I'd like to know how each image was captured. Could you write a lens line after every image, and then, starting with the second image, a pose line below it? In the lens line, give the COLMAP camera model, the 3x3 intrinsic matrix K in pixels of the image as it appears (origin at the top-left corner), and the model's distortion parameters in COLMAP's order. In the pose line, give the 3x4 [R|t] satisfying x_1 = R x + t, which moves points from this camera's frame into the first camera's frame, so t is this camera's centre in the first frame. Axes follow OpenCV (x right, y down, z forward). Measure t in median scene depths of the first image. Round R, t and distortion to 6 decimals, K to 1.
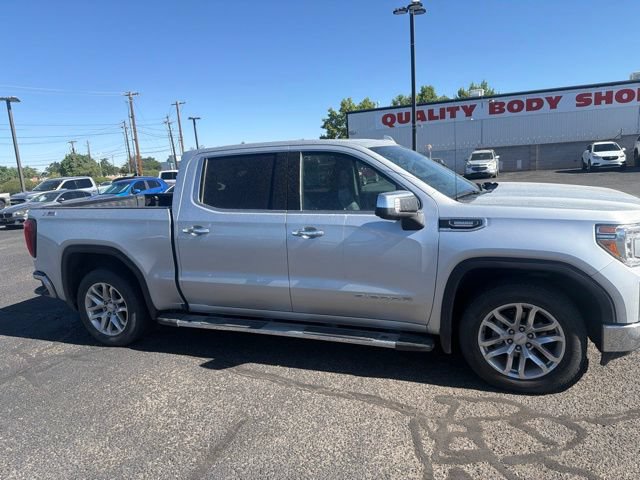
lens RADIAL K [[448.3, 0, 321.2], [0, 448.3, 243.2], [0, 0, 1]] dist [0.048511, -0.063925]
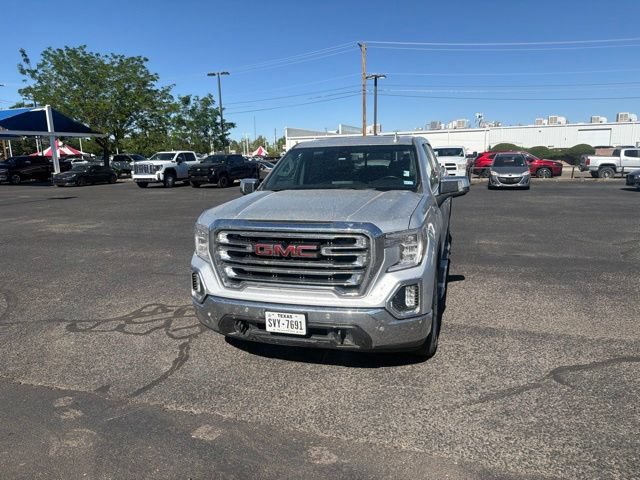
lens RADIAL K [[448.3, 0, 324.3], [0, 448.3, 240.8], [0, 0, 1]] dist [0.048511, -0.063925]
pose [[0.077832, 0.252567, -0.964444, 0.357264], [-0.157934, 0.958287, 0.238209, -0.065132], [0.984377, 0.133779, 0.114474, 0.221036]]
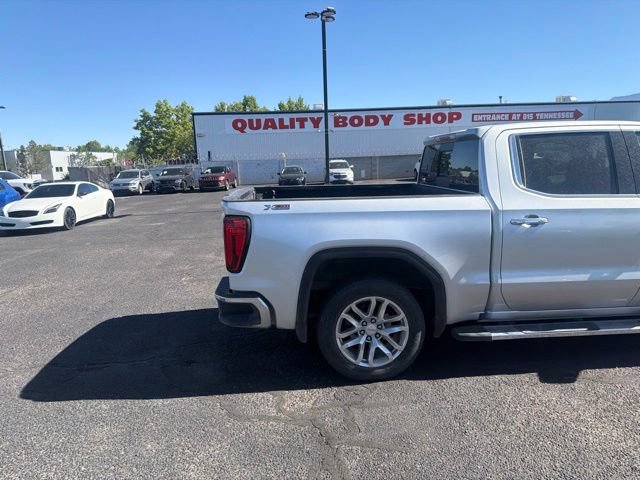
lens RADIAL K [[448.3, 0, 322.7], [0, 448.3, 239.3], [0, 0, 1]] dist [0.048511, -0.063925]
pose [[0.906511, -0.038467, 0.420425, -0.243387], [0.050176, 0.998599, -0.016820, 0.000248], [-0.419189, 0.036343, 0.907171, 0.100492]]
